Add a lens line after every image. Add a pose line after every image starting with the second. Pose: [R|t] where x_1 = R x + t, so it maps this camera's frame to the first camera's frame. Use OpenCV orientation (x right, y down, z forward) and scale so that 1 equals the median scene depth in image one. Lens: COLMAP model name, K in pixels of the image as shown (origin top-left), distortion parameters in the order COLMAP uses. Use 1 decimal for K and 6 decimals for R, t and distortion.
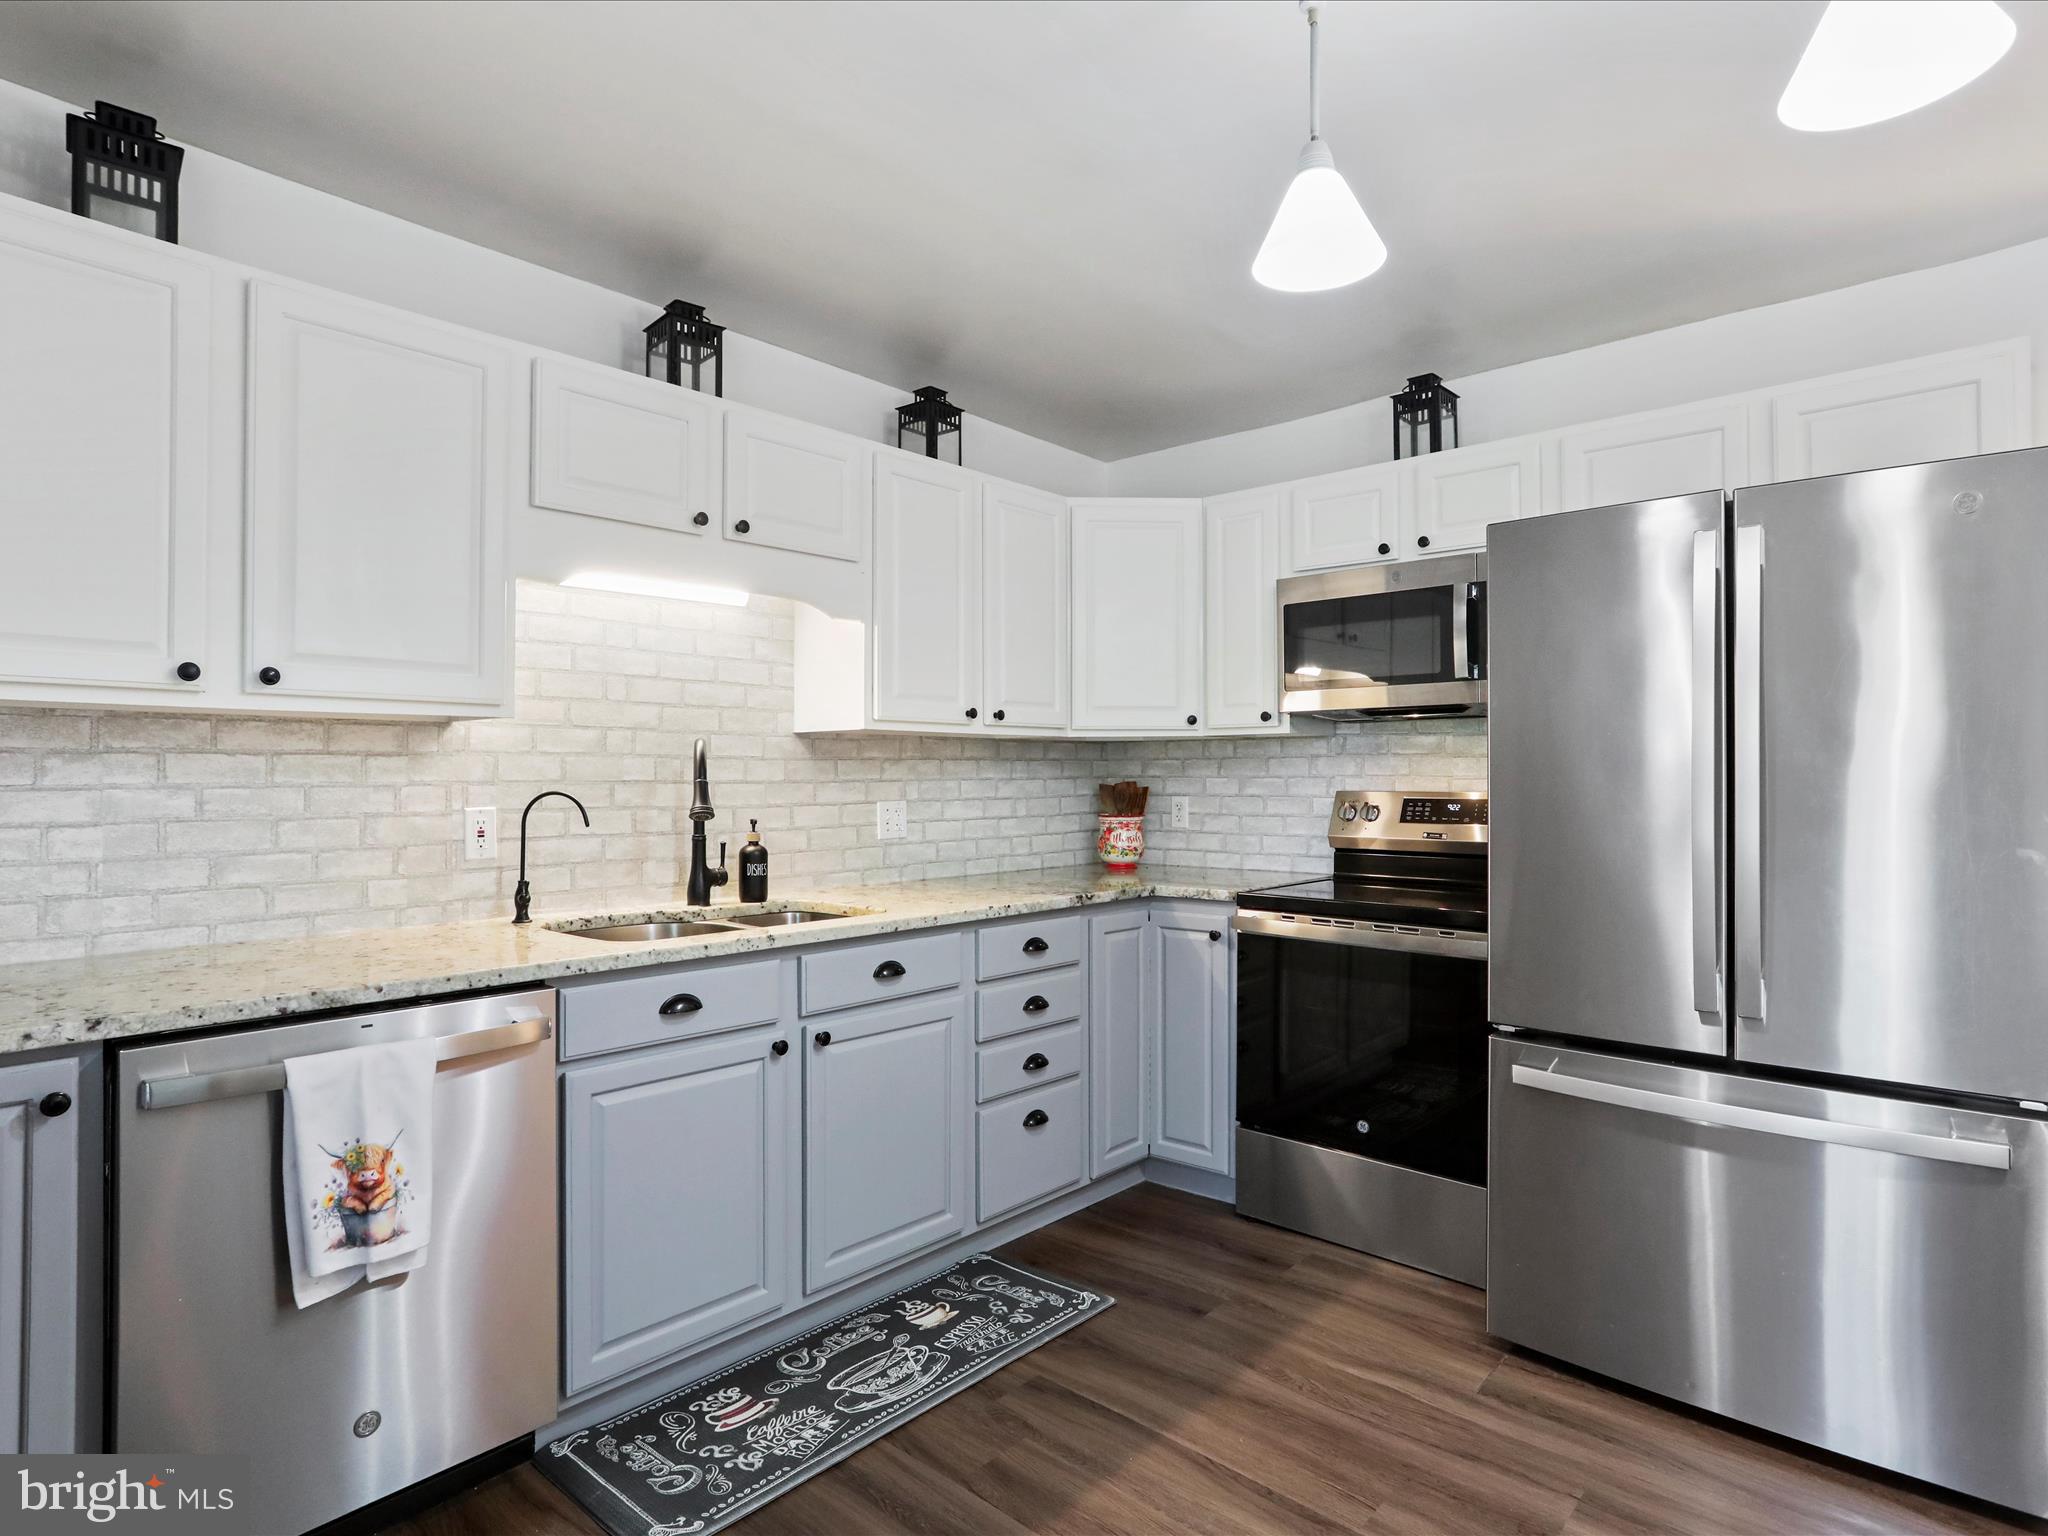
lens RADIAL K [[1116.3, 0, 1010.2], [0, 1116.3, 759.1], [0, 0, 1]] dist [-0.048326, 0.018962]
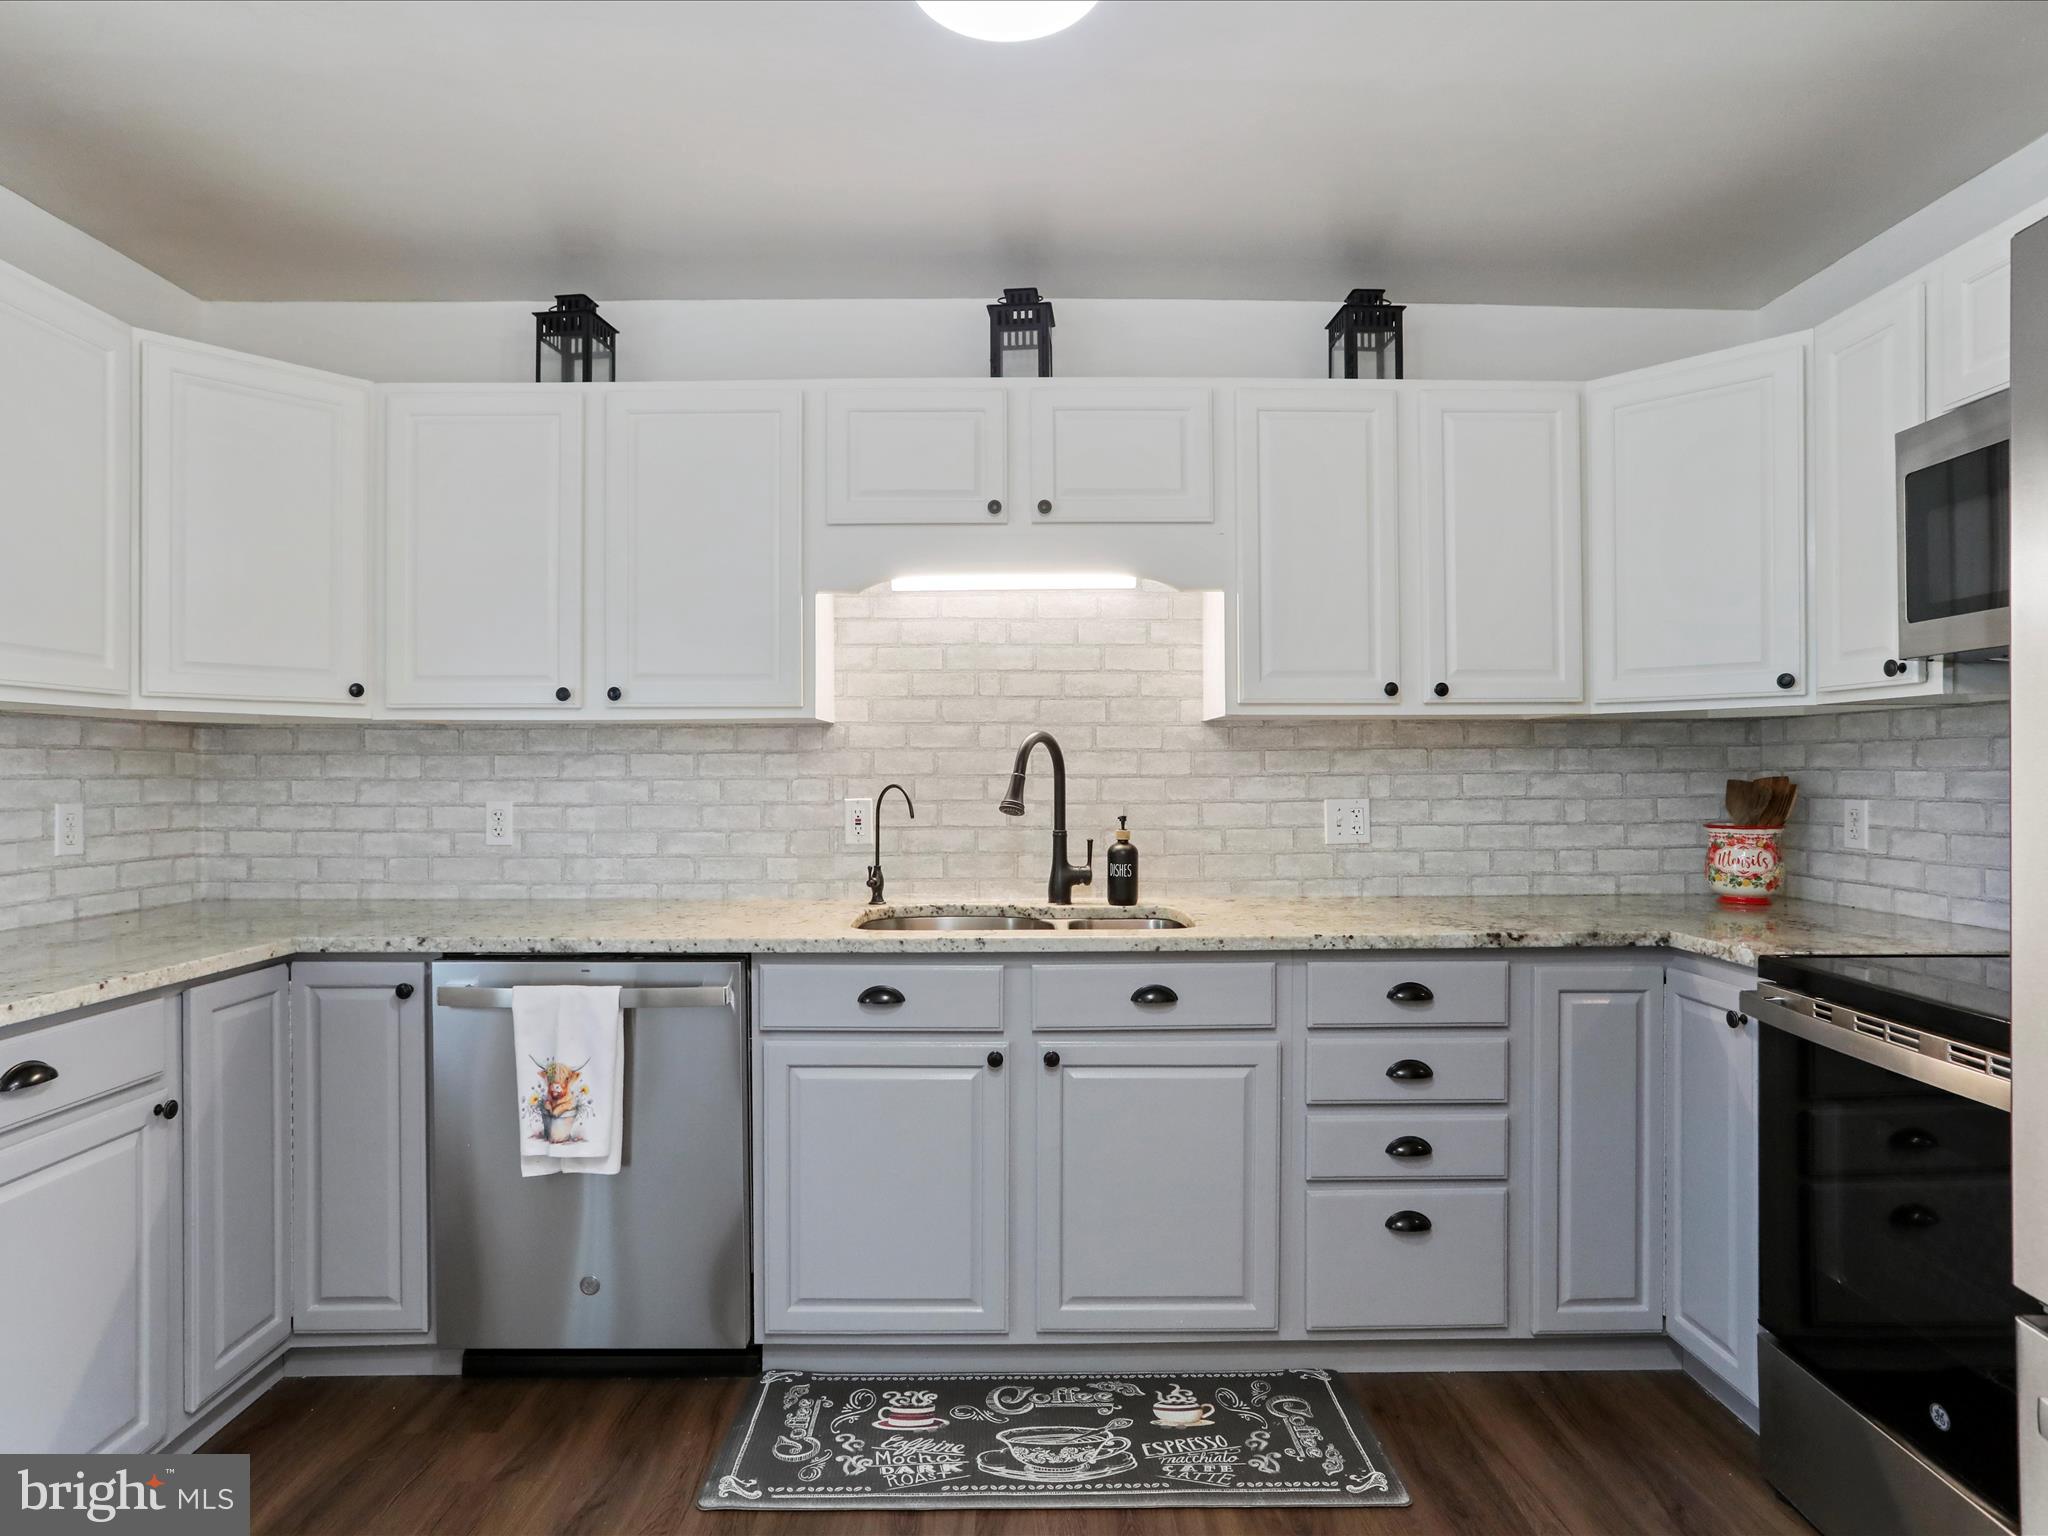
lens RADIAL K [[1116.3, 0, 1007.7], [0, 1116.3, 765.7], [0, 0, 1]] dist [-0.048326, 0.018962]
pose [[0.671631, -0.004428, -0.740873, 0.456846], [0.013461, 0.999890, 0.006227, 0.005599], [0.740763, -0.014155, 0.671617, 0.347029]]
